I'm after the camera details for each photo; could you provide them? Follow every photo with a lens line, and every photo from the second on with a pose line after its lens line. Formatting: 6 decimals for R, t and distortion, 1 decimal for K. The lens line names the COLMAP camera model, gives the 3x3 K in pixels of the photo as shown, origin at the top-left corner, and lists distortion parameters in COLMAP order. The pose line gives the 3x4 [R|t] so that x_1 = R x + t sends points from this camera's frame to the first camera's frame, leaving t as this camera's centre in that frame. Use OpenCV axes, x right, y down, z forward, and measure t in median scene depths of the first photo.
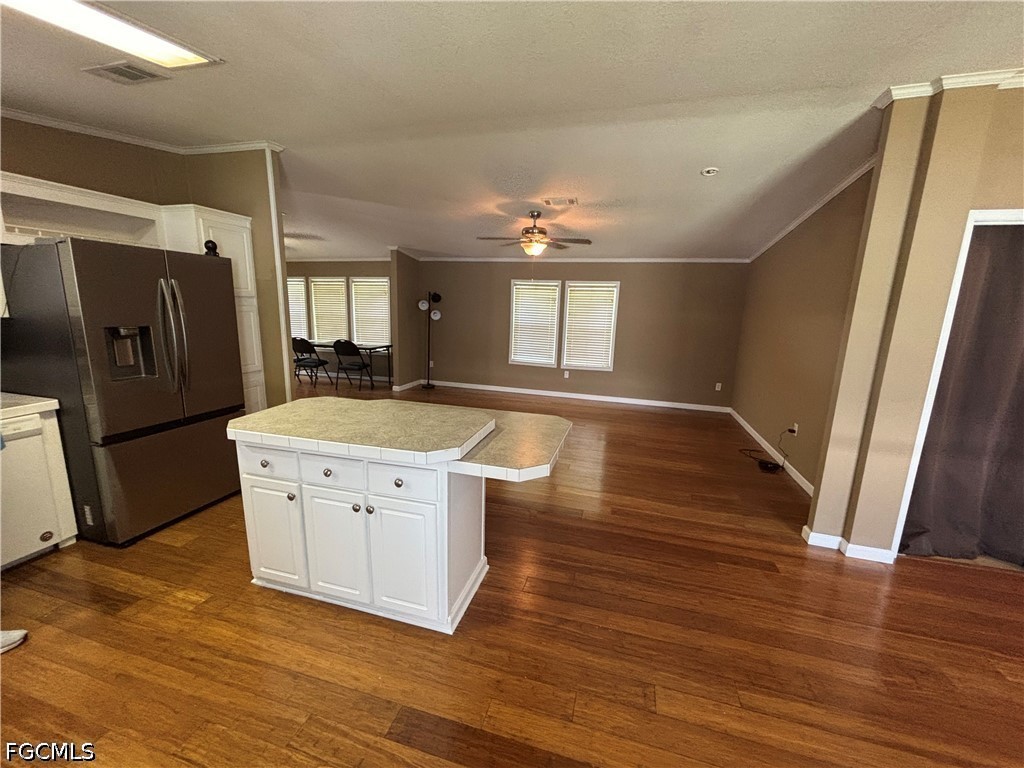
lens RADIAL K [[412.0, 0, 512.0], [0, 412.0, 386.7], [0, 0, 1]] dist [0.000649, 0.000077]
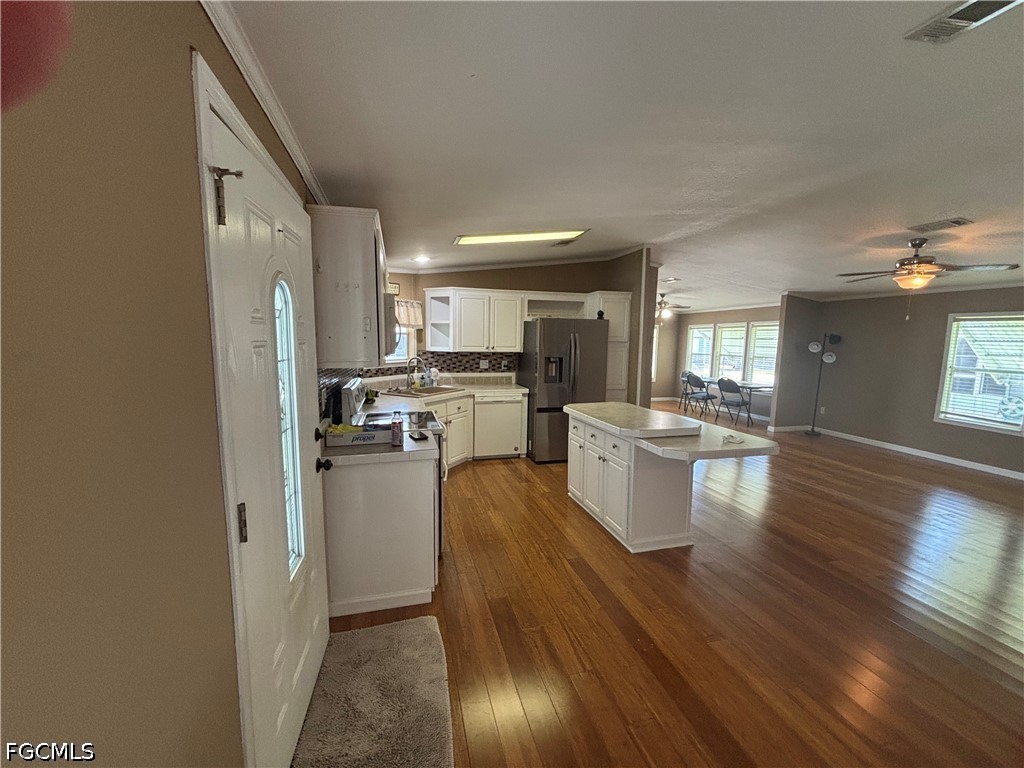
lens RADIAL K [[412.0, 0, 512.0], [0, 412.0, 386.7], [0, 0, 1]] dist [0.000649, 0.000077]
pose [[0.518400, 0.077147, -0.851651, 0.371164], [-0.165549, 0.986135, -0.011441, 0.030223], [0.838961, 0.146921, 0.523984, -0.120417]]
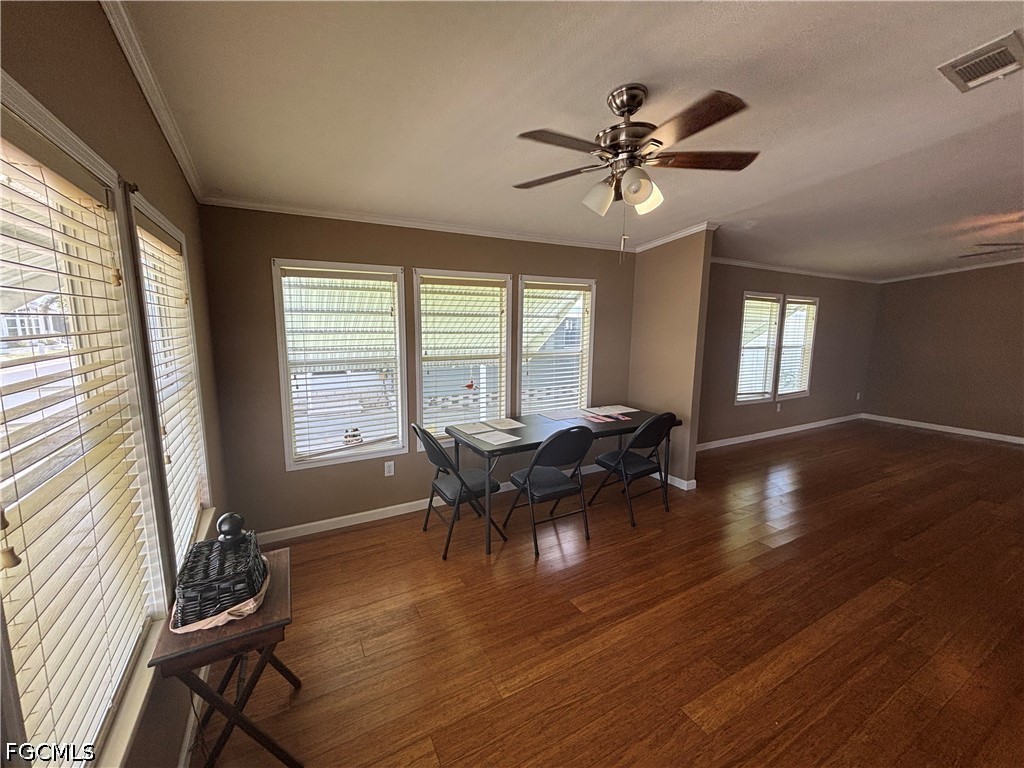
lens RADIAL K [[412.3, 0, 508.6], [0, 412.3, 384.6], [0, 0, 1]] dist [0.000401, -0.000562]
pose [[0.713923, -0.124779, 0.689016, -1.259257], [0.149443, 0.988475, 0.024165, -0.270183], [-0.684091, 0.085717, 0.724343, 1.170657]]
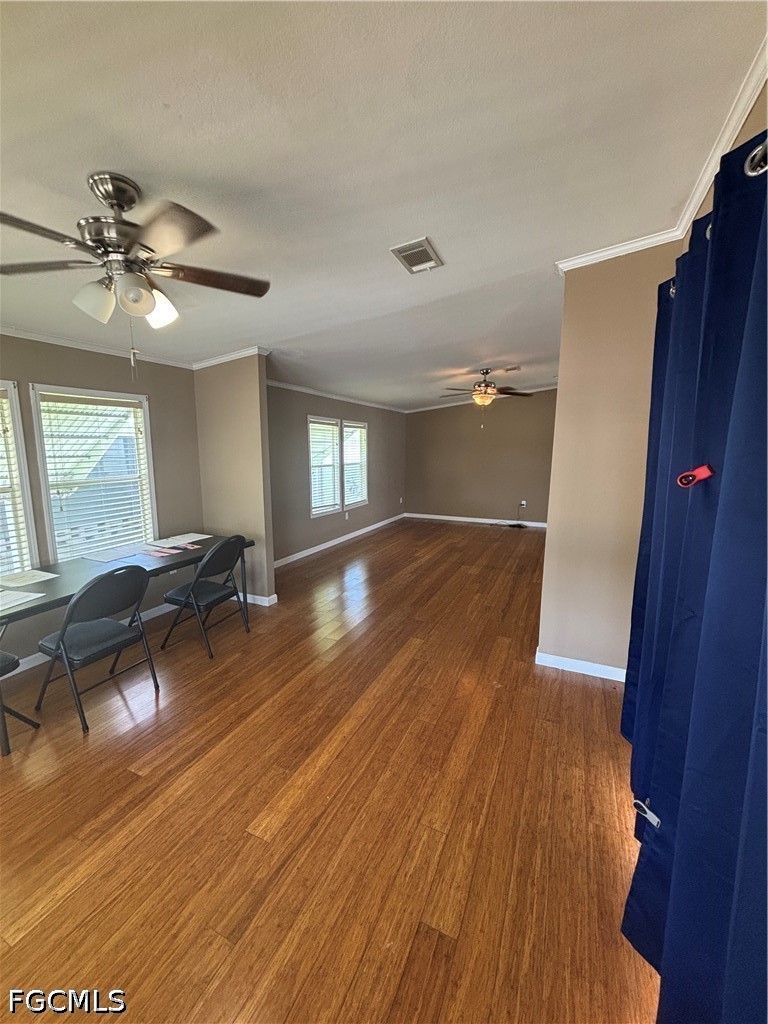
lens RADIAL K [[412.0, 0, 384.0], [0, 412.0, 512.0], [0, 0, 1]] dist [0.000649, 0.000077]
pose [[0.158732, -0.188359, 0.969188, -1.215961], [0.192541, 0.968692, 0.156728, -0.265342], [-0.968366, 0.161730, 0.190029, 1.113237]]
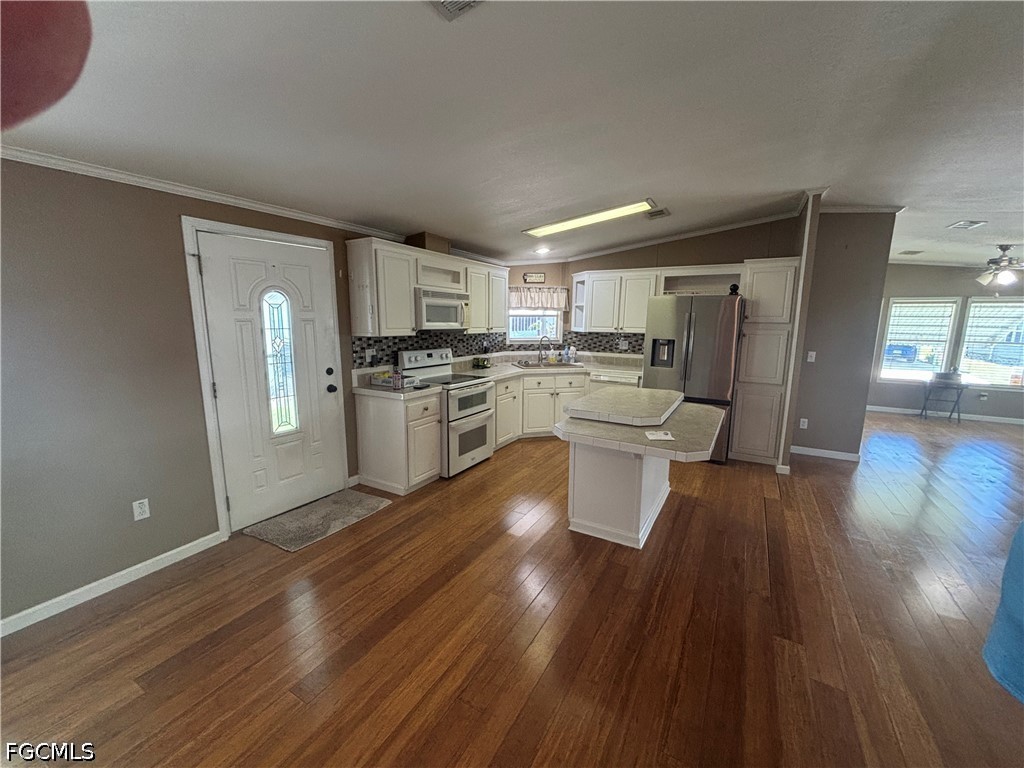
lens RADIAL K [[414.7, 0, 509.6], [0, 414.7, 385.7], [0, 0, 1]] dist [0.000051, -0.000133]
pose [[-0.246353, 0.125037, -0.961081, 0.568621], [-0.205768, 0.962288, 0.177938, -0.069695], [0.947085, 0.241595, -0.211334, 0.409633]]
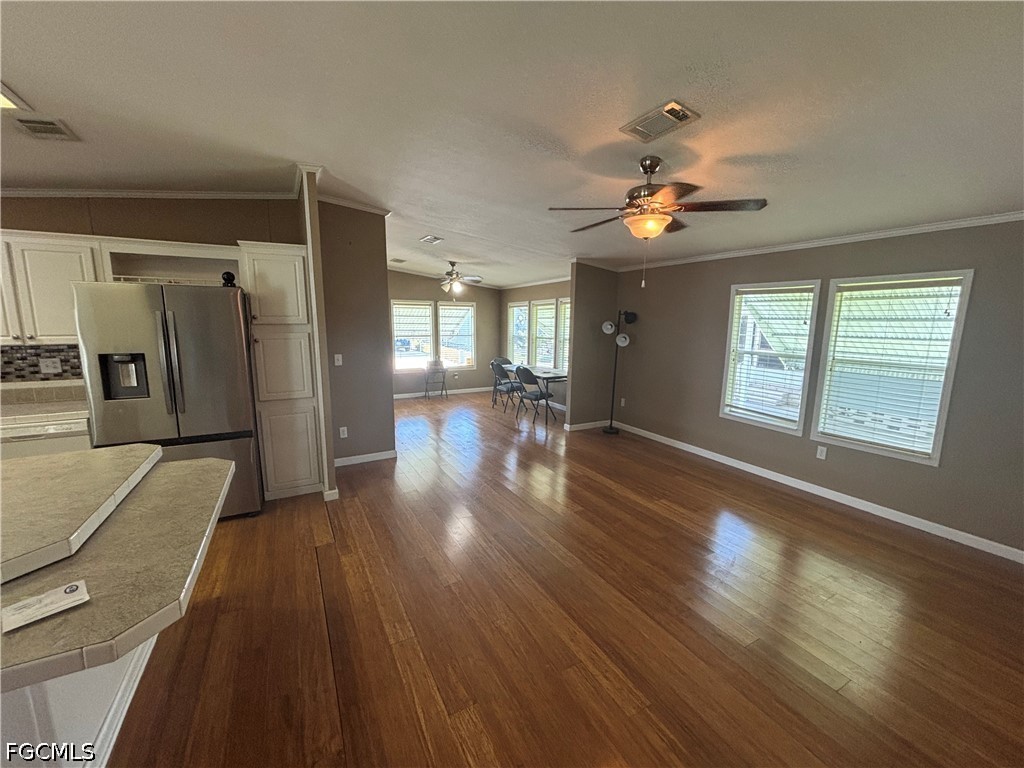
lens RADIAL K [[412.1, 0, 513.5], [0, 412.1, 385.5], [0, 0, 1]] dist [-0.002040, -0.000315]
pose [[0.701836, 0.086123, -0.707113, 0.340766], [-0.123821, 0.992302, -0.002040, -0.099521], [0.701495, 0.088987, 0.707097, 0.503682]]
